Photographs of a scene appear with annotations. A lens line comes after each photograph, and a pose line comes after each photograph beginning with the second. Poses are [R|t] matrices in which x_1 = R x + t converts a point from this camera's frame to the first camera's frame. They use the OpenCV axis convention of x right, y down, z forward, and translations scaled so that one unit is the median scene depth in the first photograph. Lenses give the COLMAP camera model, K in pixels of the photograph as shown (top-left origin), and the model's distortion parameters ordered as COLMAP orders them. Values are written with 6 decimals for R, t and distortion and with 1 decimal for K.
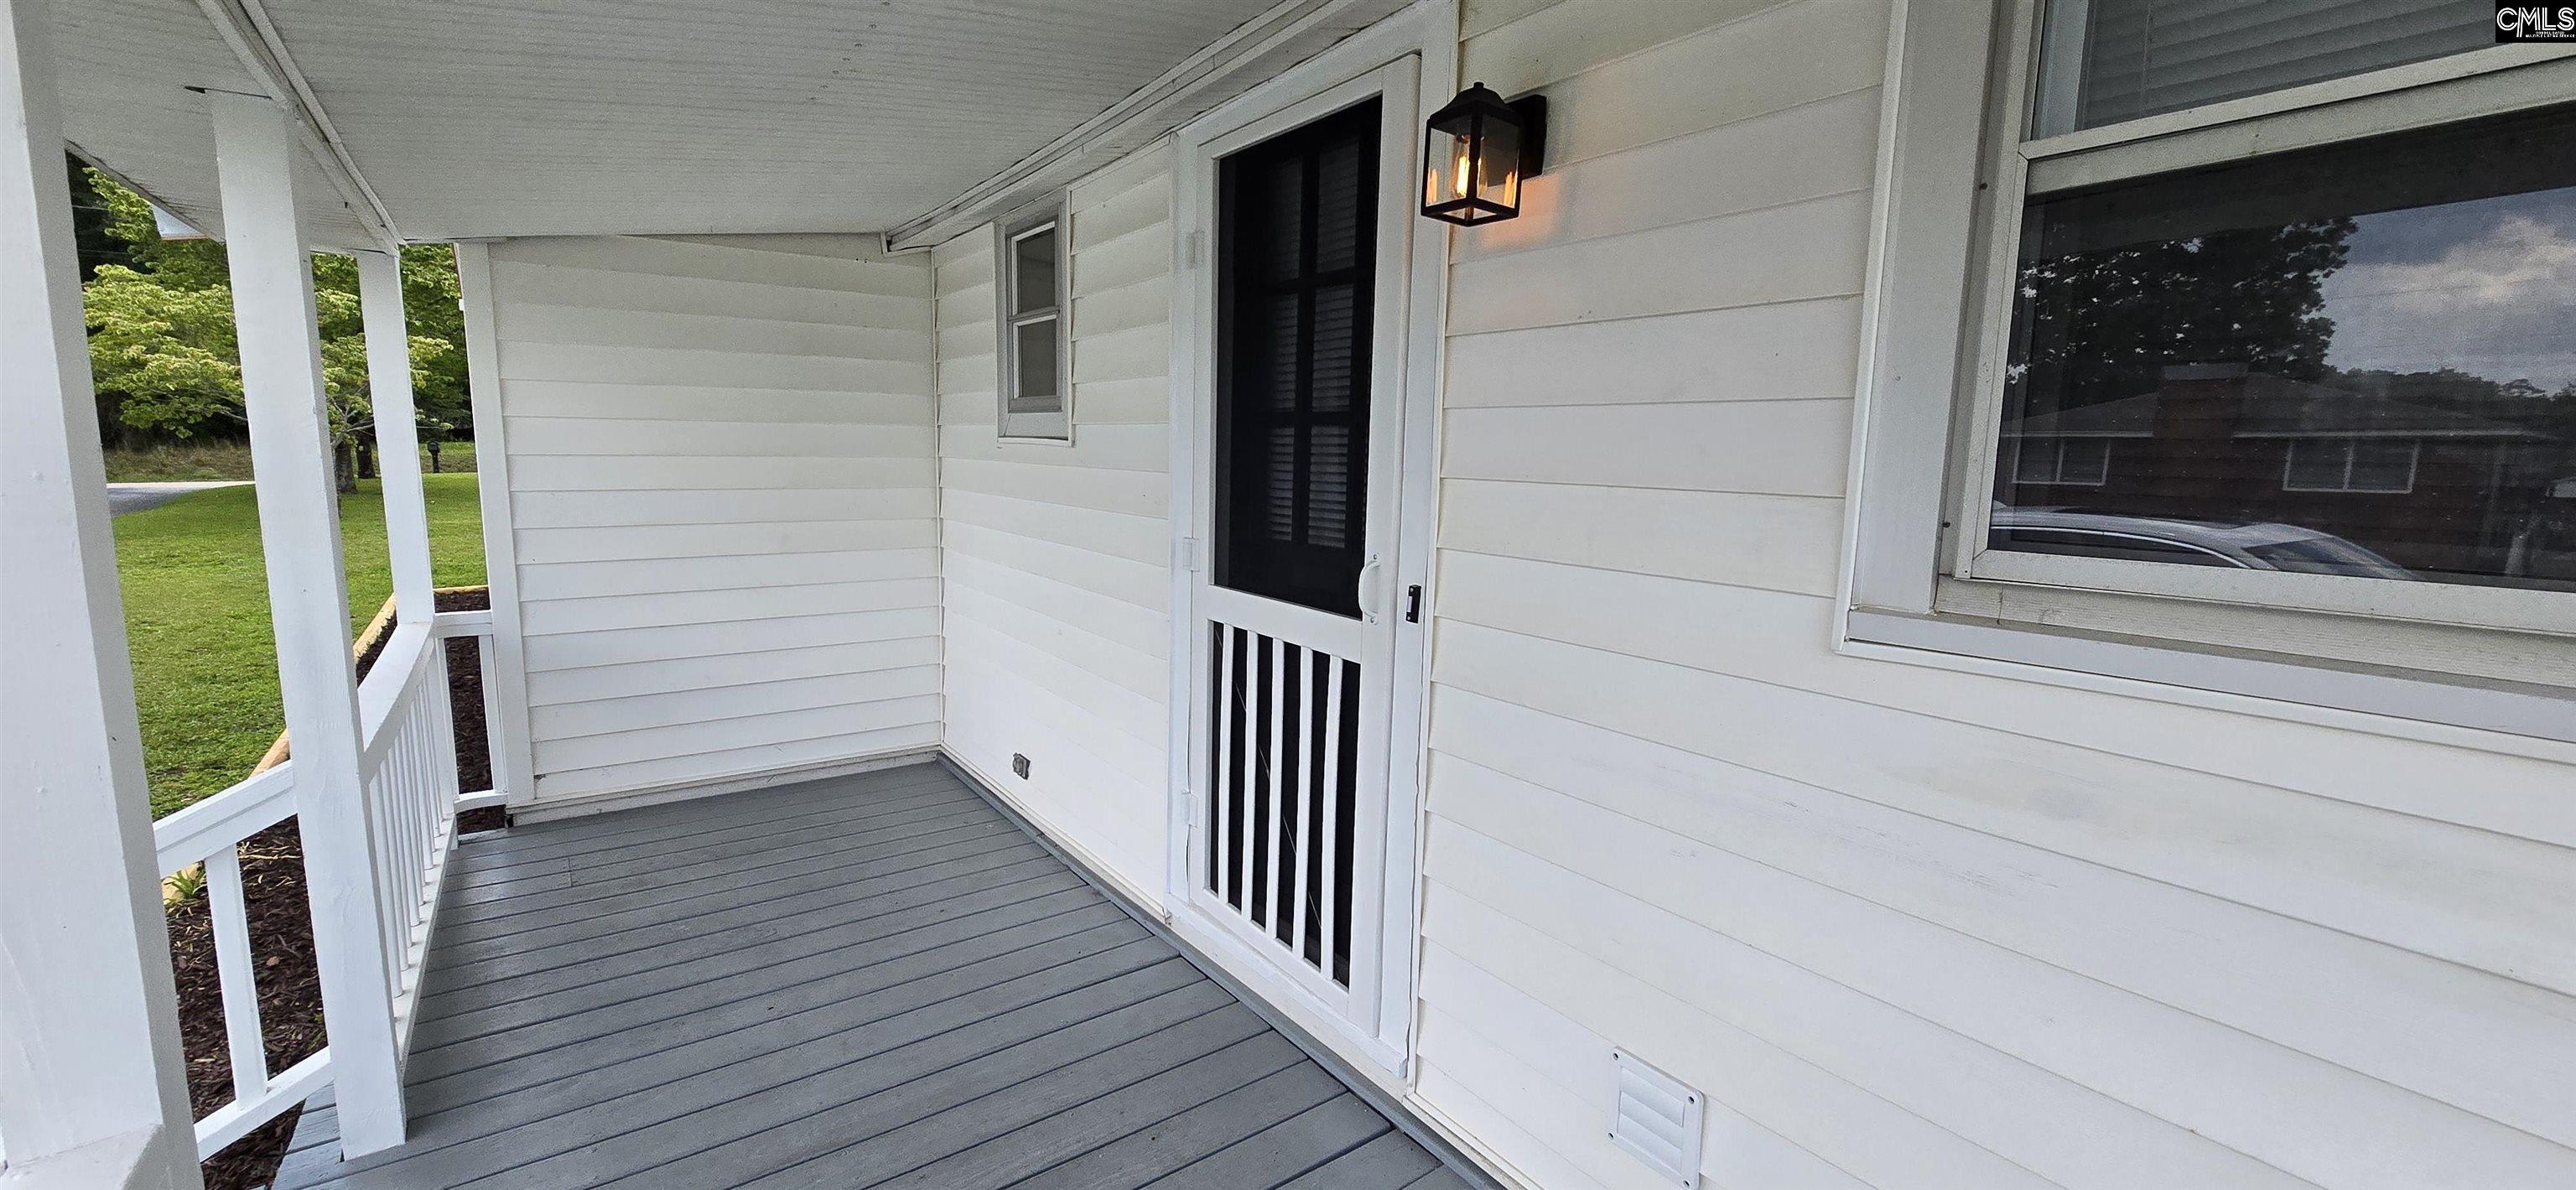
lens RADIAL K [[1057.8, 0, 1301.6], [0, 1057.8, 589.2], [0, 0, 1]] dist [-0.008547, 0.001100]
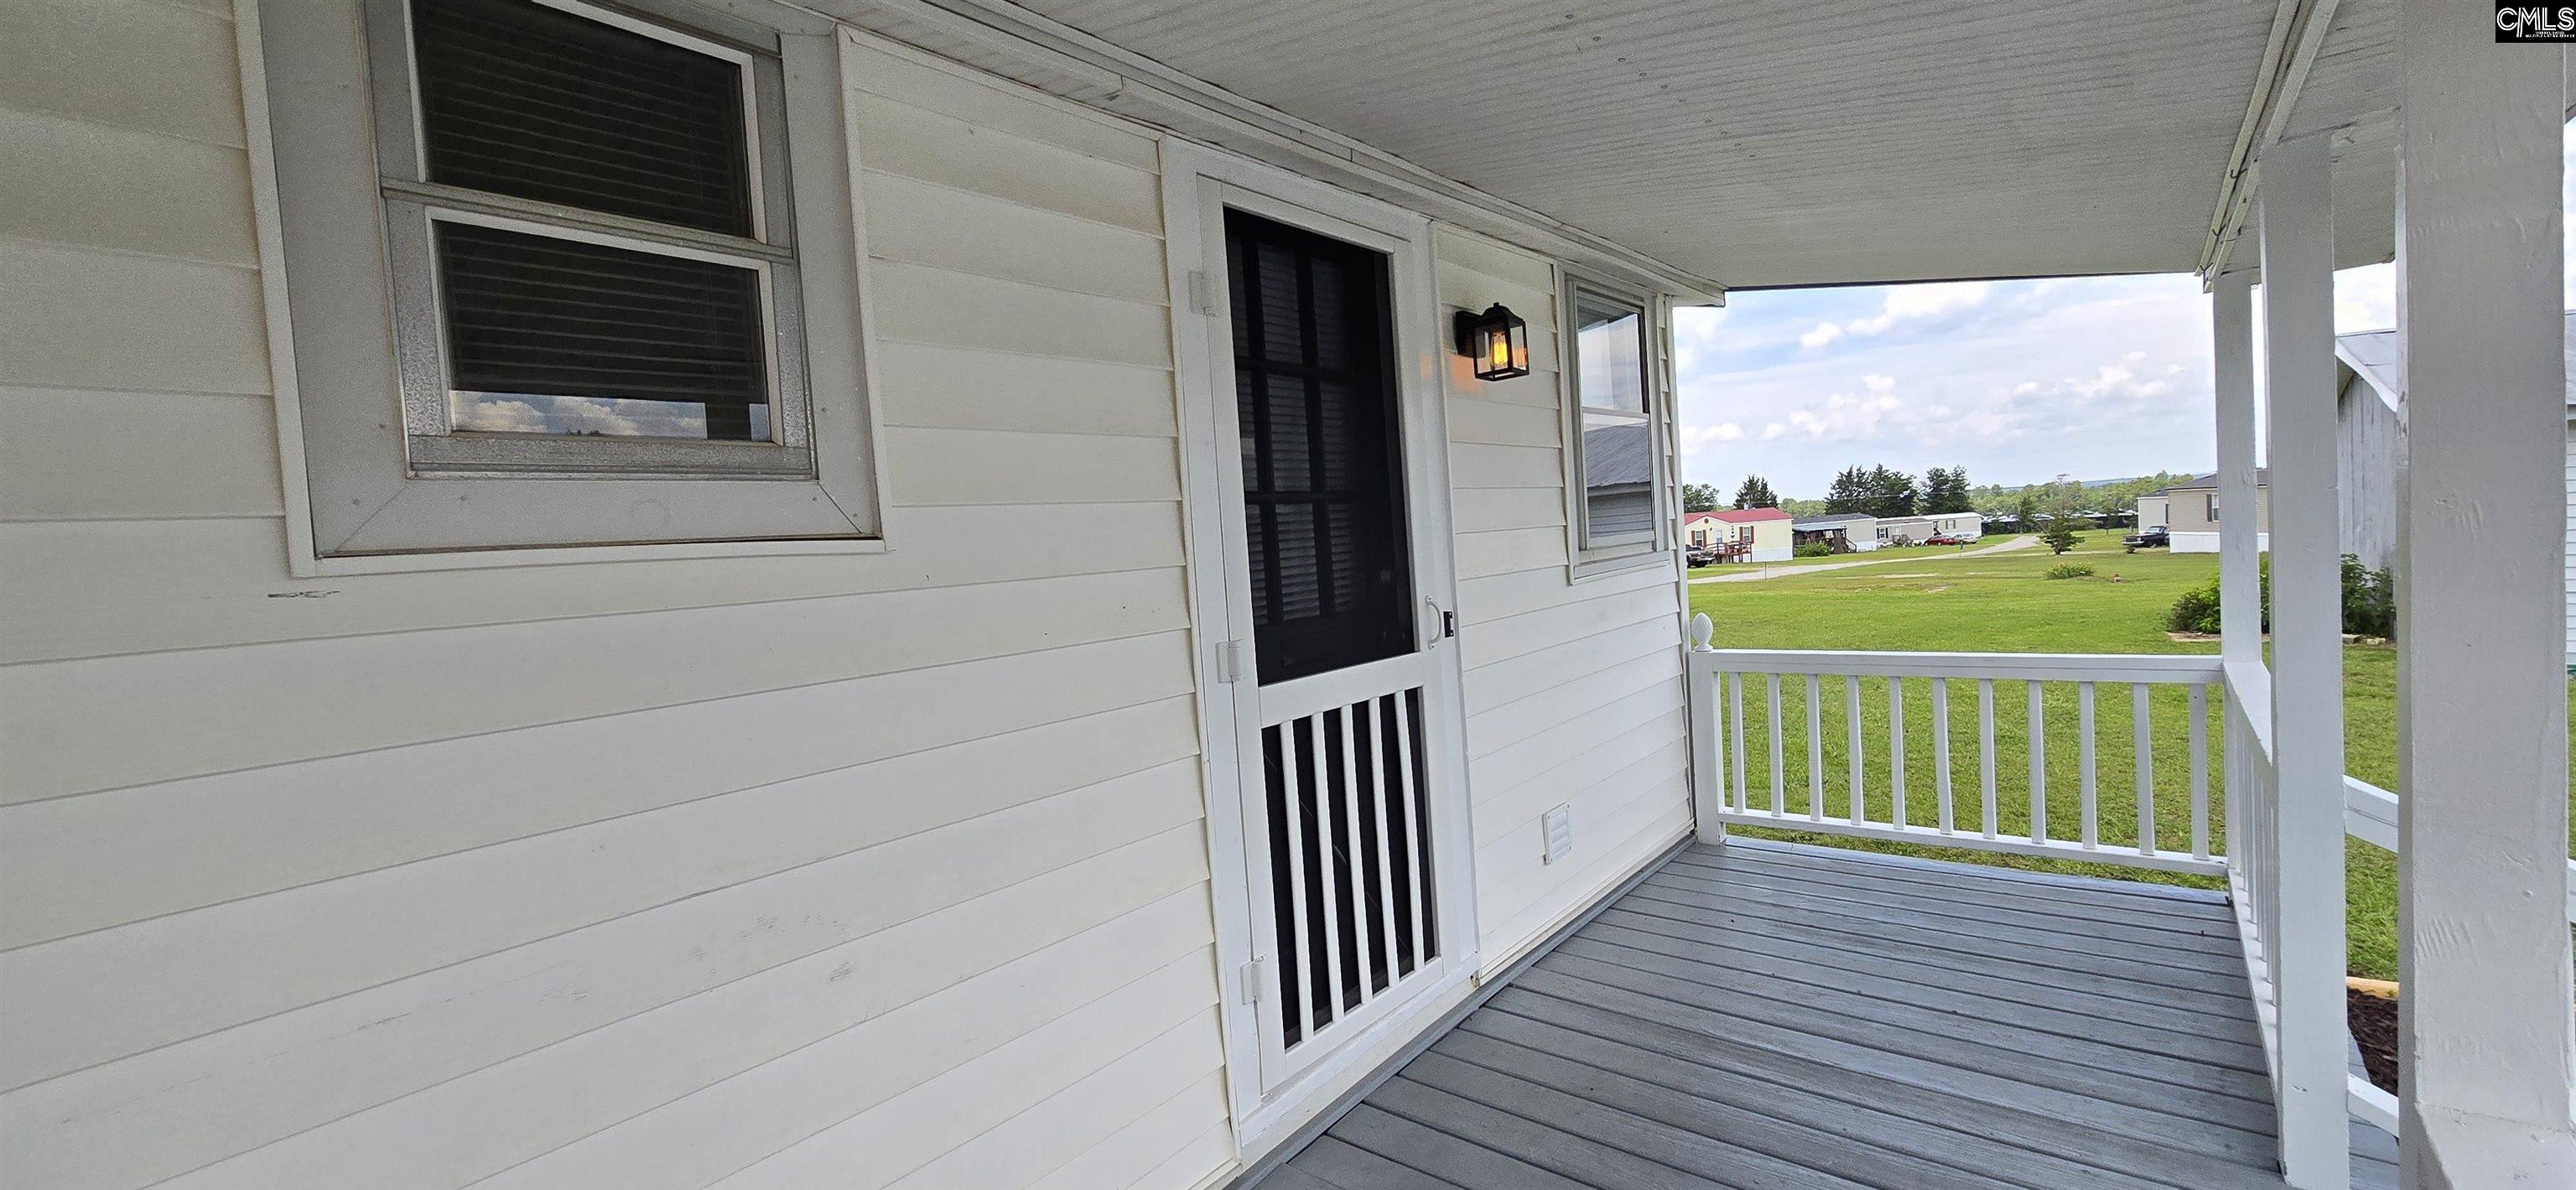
lens RADIAL K [[1057.8, 0, 1287.8], [0, 1057.8, 590.3], [0, 0, 1]] dist [-0.008547, 0.001100]
pose [[-0.264759, -0.047310, 0.963153, -0.855334], [0.191670, 0.976286, 0.100643, -0.152259], [-0.945074, 0.211254, -0.249413, 1.102402]]
